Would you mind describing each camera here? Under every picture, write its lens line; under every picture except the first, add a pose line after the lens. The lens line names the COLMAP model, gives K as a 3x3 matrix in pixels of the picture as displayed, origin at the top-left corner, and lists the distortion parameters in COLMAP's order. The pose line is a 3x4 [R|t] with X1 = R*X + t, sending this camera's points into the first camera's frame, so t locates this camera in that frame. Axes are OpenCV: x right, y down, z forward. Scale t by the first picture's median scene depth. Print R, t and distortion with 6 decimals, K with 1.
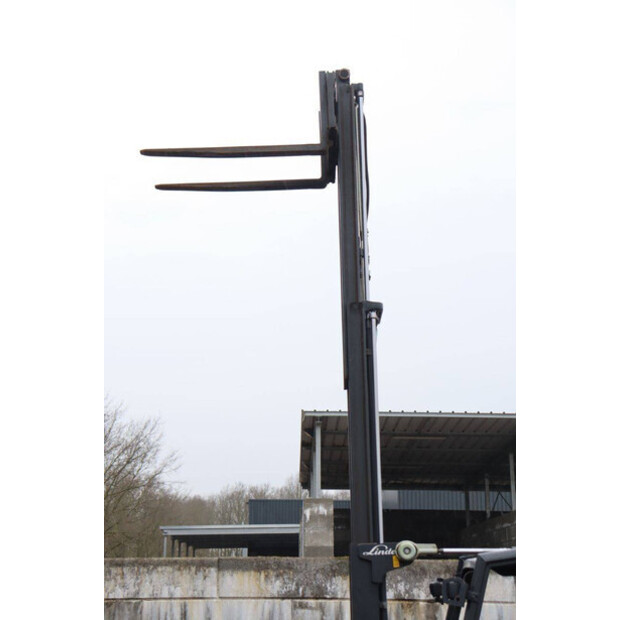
lens RADIAL K [[1129.5, 0, 307.0], [0, 1129.5, 315.2], [0, 0, 1]] dist [0.281452, 0.000000]
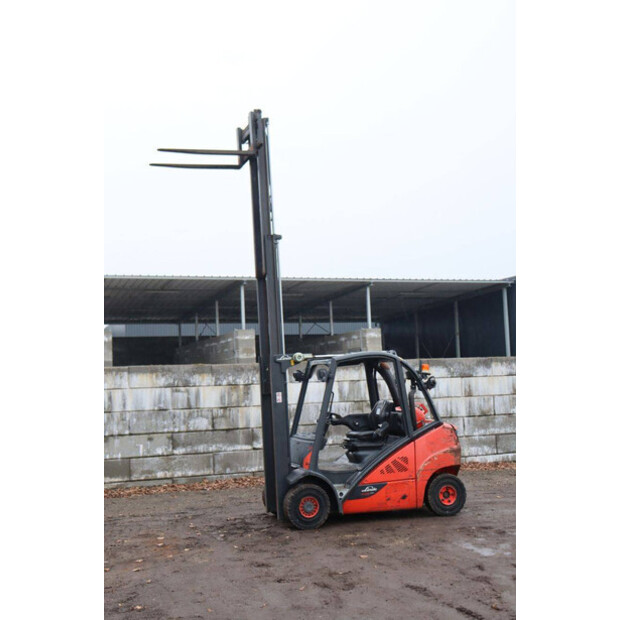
lens RADIAL K [[771.5, 0, 302.1], [0, 771.5, 301.9], [0, 0, 1]] dist [0.033960, 0.000000]
pose [[0.944453, -0.004197, 0.328620, -0.214528], [-0.037077, 0.992174, 0.119231, -0.035963], [-0.326548, -0.124792, 0.936906, -0.176621]]
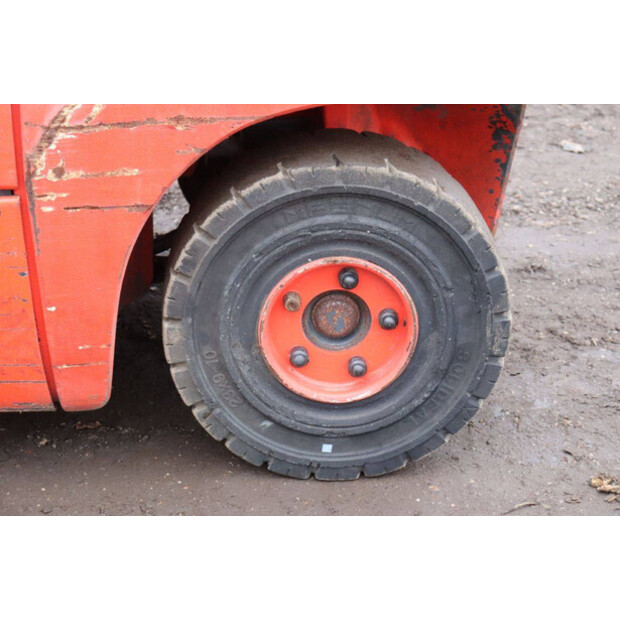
lens RADIAL K [[1413.5, 0, 310.1], [0, 1413.5, 307.4], [0, 0, 1]] dist [0.523207, 0.000000]
pose [[0.993284, -0.052466, 0.103125, 0.187554], [-0.020469, 0.797547, 0.602910, 0.153488], [-0.113879, -0.600972, 0.791116, 0.389602]]
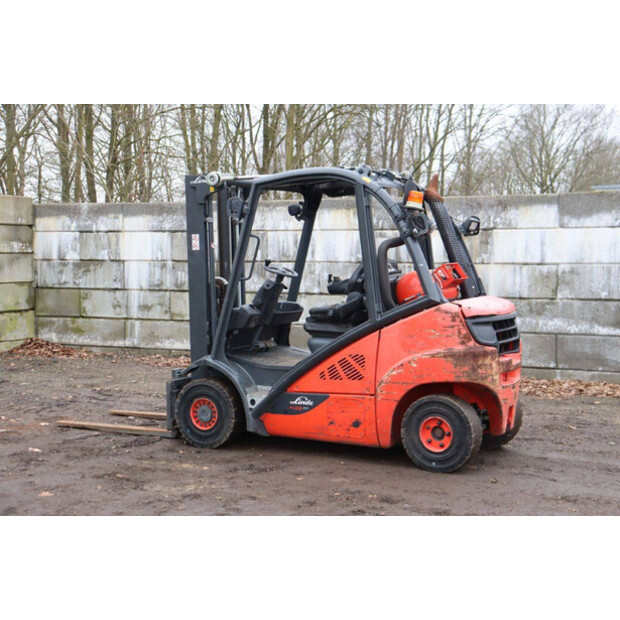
lens RADIAL K [[1021.7, 0, 314.0], [0, 1021.7, 305.4], [0, 0, 1]] dist [0.150187, 0.000000]
pose [[0.900318, 0.018876, -0.434822, 0.404354], [0.106689, 0.959006, 0.262534, 0.030142], [0.421953, -0.282755, 0.861397, 0.009148]]
